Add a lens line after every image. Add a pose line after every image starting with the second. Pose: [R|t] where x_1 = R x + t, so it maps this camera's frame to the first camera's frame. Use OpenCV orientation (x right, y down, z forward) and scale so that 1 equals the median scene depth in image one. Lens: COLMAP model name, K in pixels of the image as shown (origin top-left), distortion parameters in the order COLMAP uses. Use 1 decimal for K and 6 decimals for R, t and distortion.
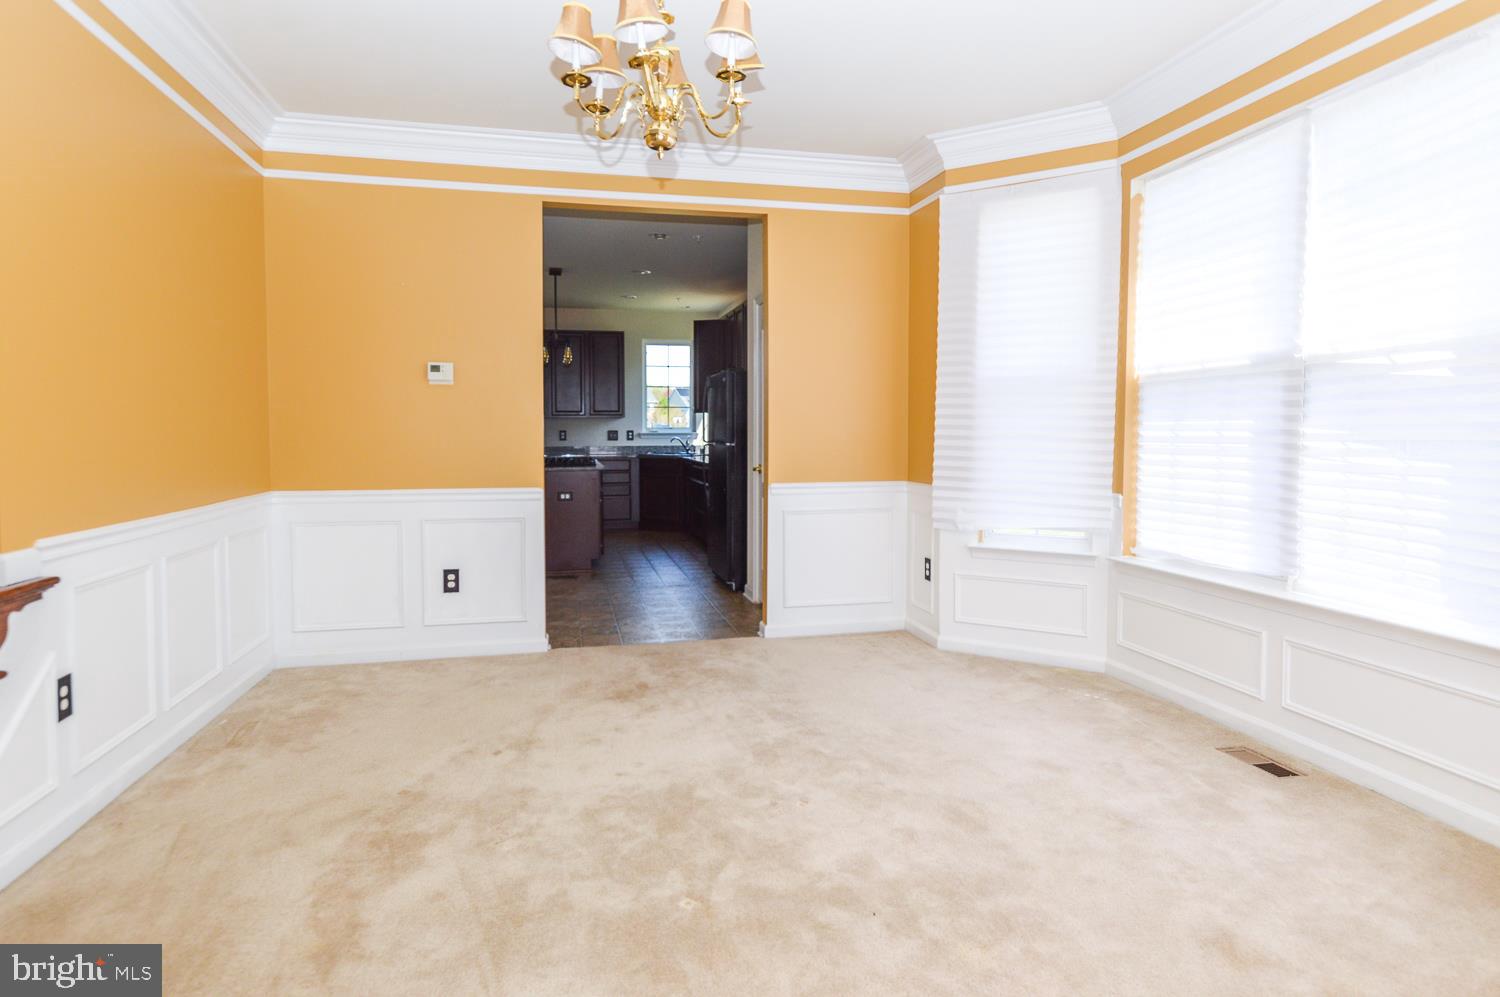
lens RADIAL K [[833.6, 0, 749.2], [0, 833.6, 468.4], [0, 0, 1]] dist [0.004098, 0.002540]
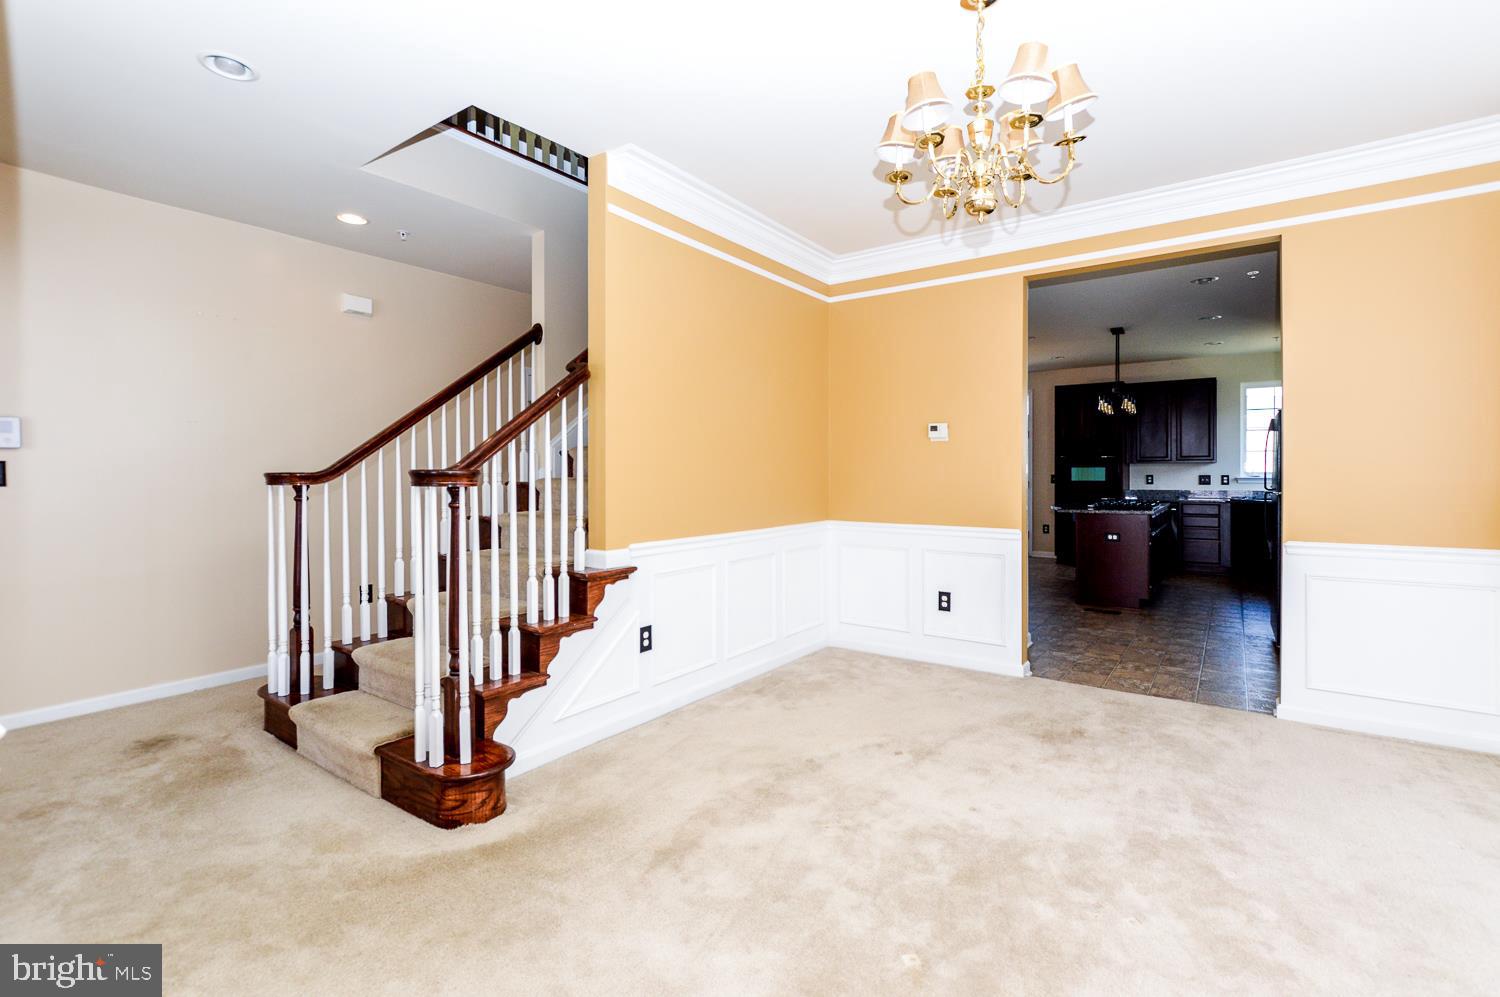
lens RADIAL K [[664.1, 0, 771.1], [0, 664.1, 477.6], [0, 0, 1]] dist [-0.007934, 0.000610]
pose [[0.673609, 0.004516, -0.739074, 0.240176], [-0.032255, 0.999208, -0.023293, -0.019560], [0.738383, 0.039529, 0.673222, 0.194143]]
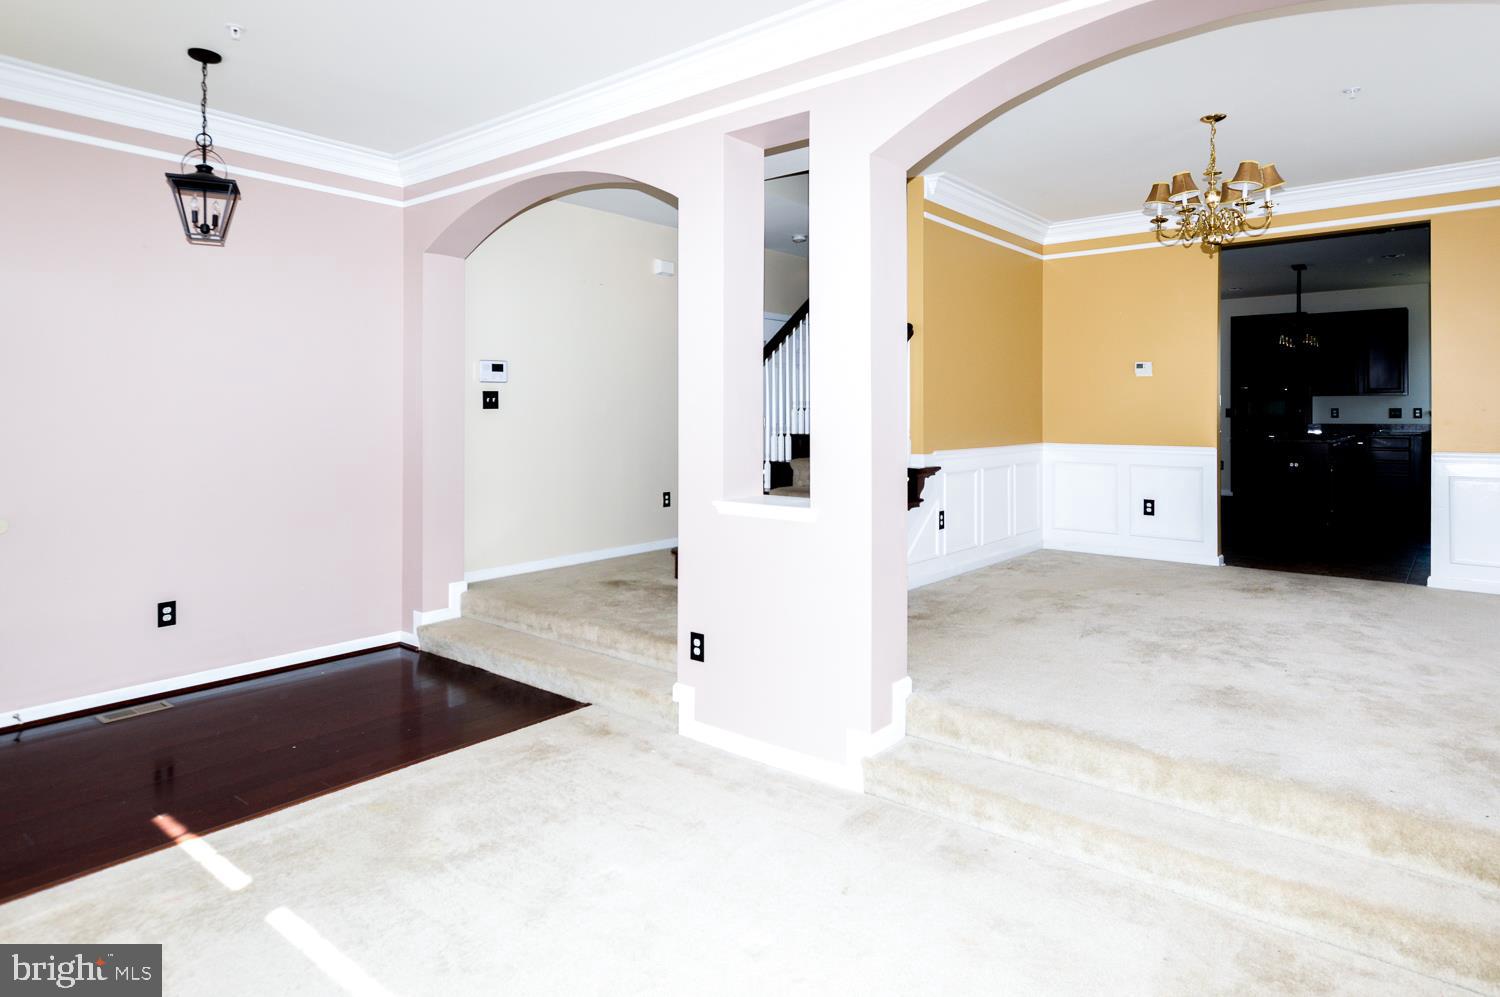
lens RADIAL K [[847.6, 0, 753.1], [0, 847.6, 410.8], [0, 0, 1]] dist [-0.000013, -0.000641]
pose [[0.603199, -0.001578, -0.797589, 0.541162], [-0.034969, 0.998984, -0.028422, 0.038371], [0.796824, 0.045035, 0.602531, -0.617599]]
